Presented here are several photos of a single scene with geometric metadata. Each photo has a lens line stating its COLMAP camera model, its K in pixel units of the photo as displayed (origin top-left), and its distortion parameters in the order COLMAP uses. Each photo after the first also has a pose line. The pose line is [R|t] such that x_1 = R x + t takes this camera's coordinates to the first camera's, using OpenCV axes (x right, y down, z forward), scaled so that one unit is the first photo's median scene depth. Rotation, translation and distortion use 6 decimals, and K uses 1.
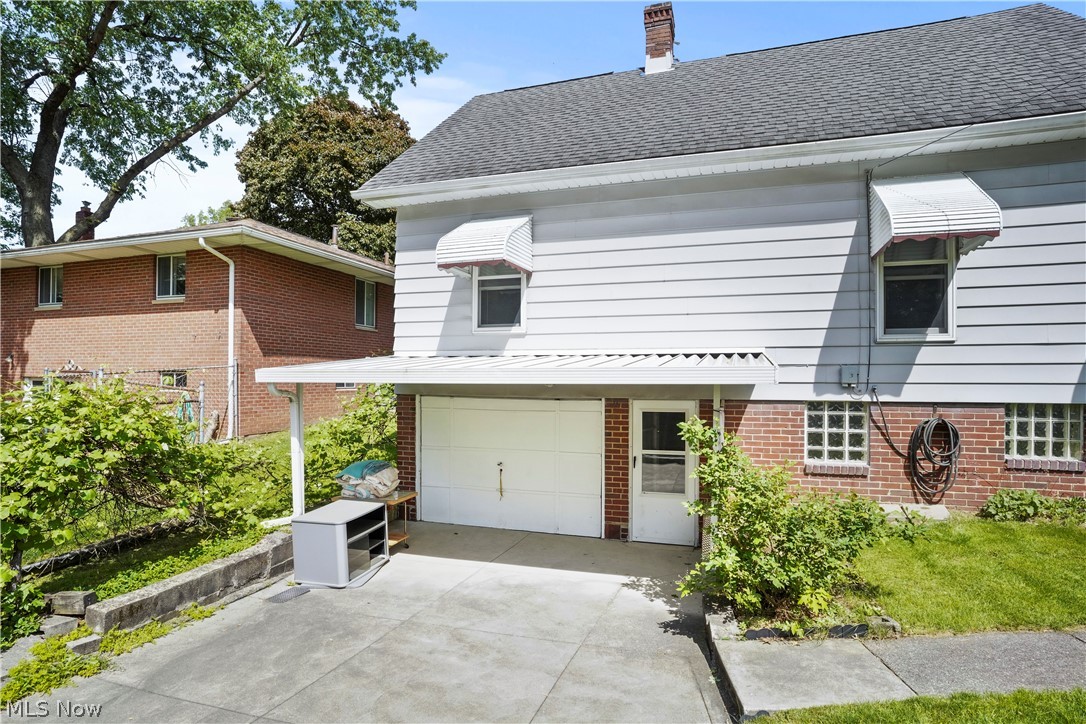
lens RADIAL K [[575.3, 0, 541.7], [0, 575.3, 371.8], [0, 0, 1]] dist [-0.064447, 0.028455]
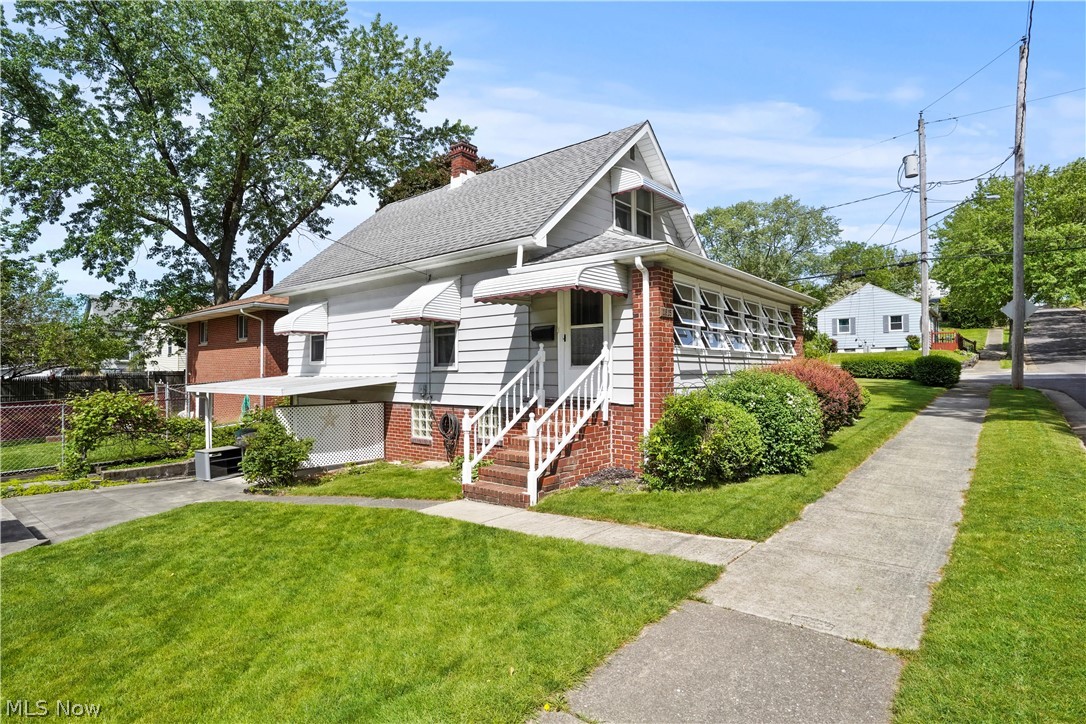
lens RADIAL K [[575.3, 0, 546.8], [0, 575.3, 362.0], [0, 0, 1]] dist [-0.064447, 0.028455]
pose [[0.932326, -0.014345, -0.361333, 1.464822], [0.012122, 0.999891, -0.008420, -0.056255], [0.361415, 0.003470, 0.932399, -0.529637]]
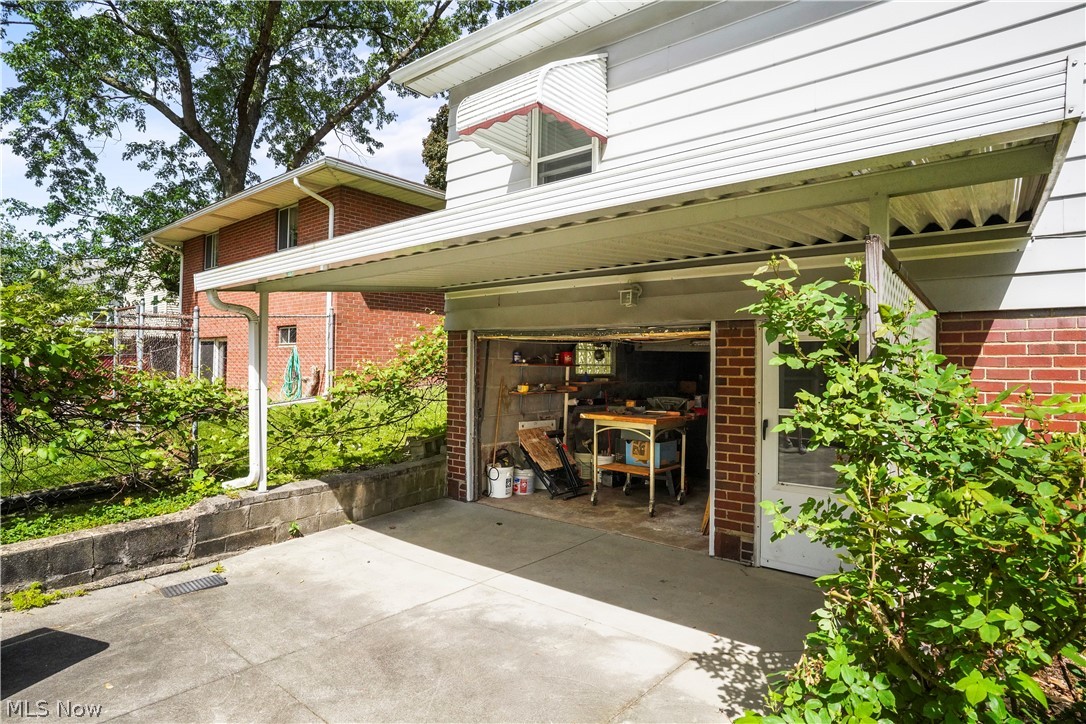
lens RADIAL K [[575.3, 0, 543.5], [0, 575.3, 354.5], [0, 0, 1]] dist [-0.064447, 0.028455]
pose [[0.936385, -0.001299, -0.350972, 0.161718], [-0.001706, 0.999964, -0.008253, 0.090912], [0.350970, 0.008327, 0.936350, 0.400580]]
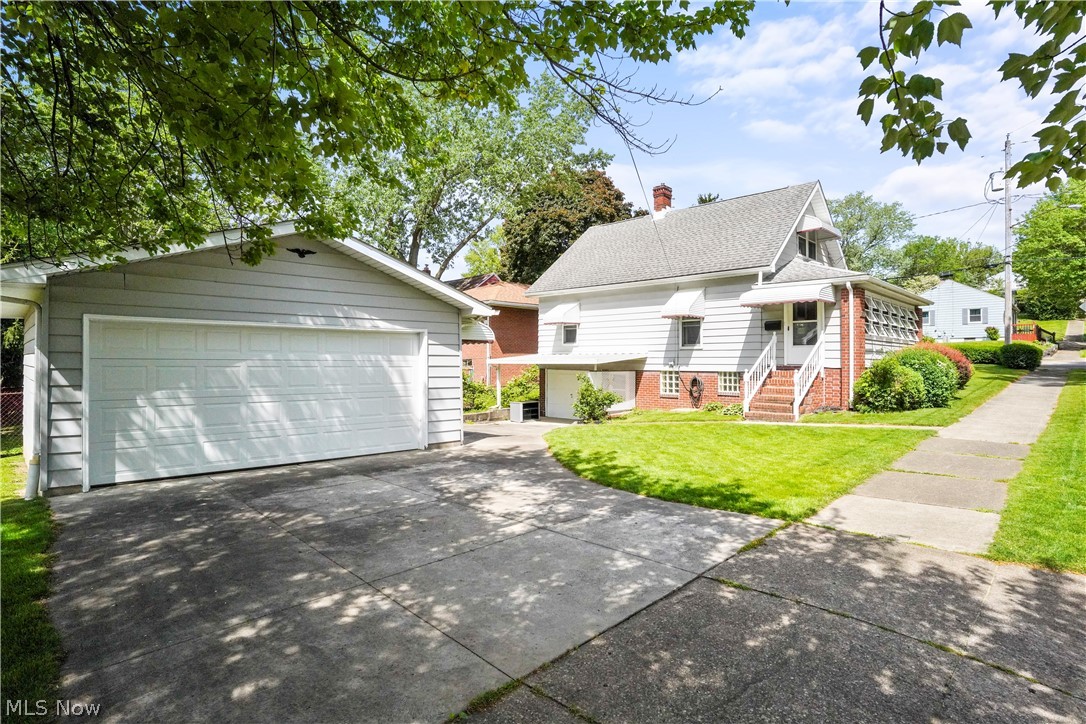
lens RADIAL K [[575.3, 0, 536.6], [0, 575.3, 349.2], [0, 0, 1]] dist [-0.064447, 0.028455]
pose [[0.893747, -0.009381, -0.448474, 1.122606], [0.003715, 0.999902, -0.013512, -0.016288], [0.448557, 0.010410, 0.893694, -1.669939]]
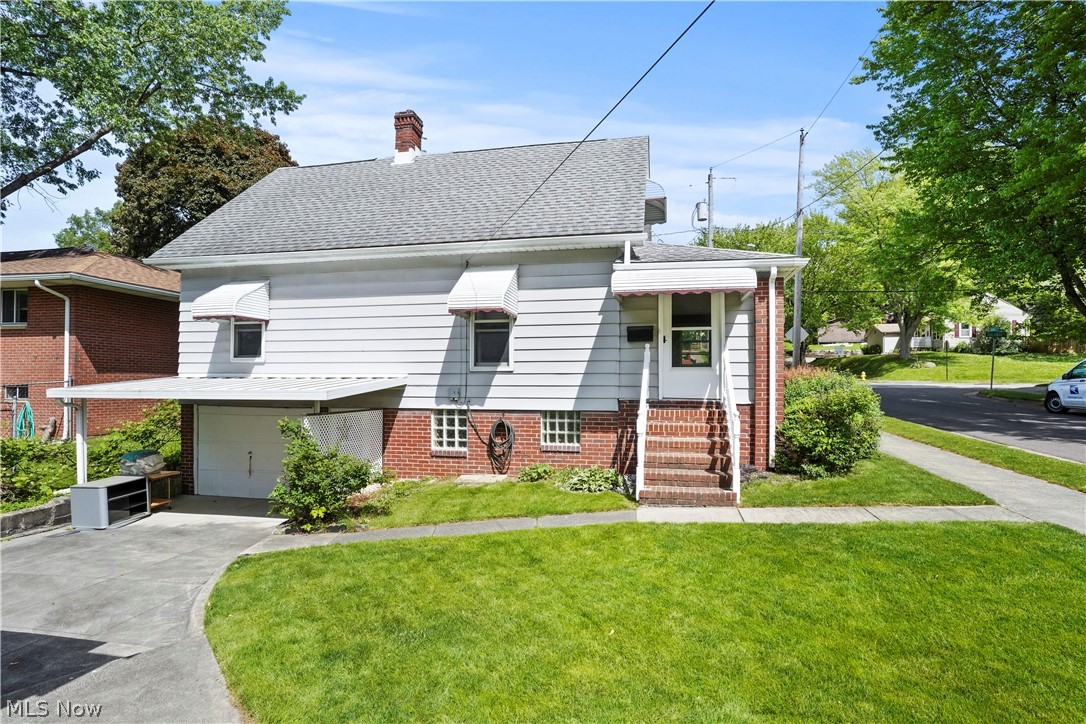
lens RADIAL K [[575.3, 0, 543.1], [0, 575.3, 376.8], [0, 0, 1]] dist [-0.064447, 0.028455]
pose [[0.992522, 0.001692, 0.122057, 0.549064], [-0.001676, 0.999999, -0.000235, -0.034468], [-0.122057, 0.000029, 0.992523, -0.557656]]
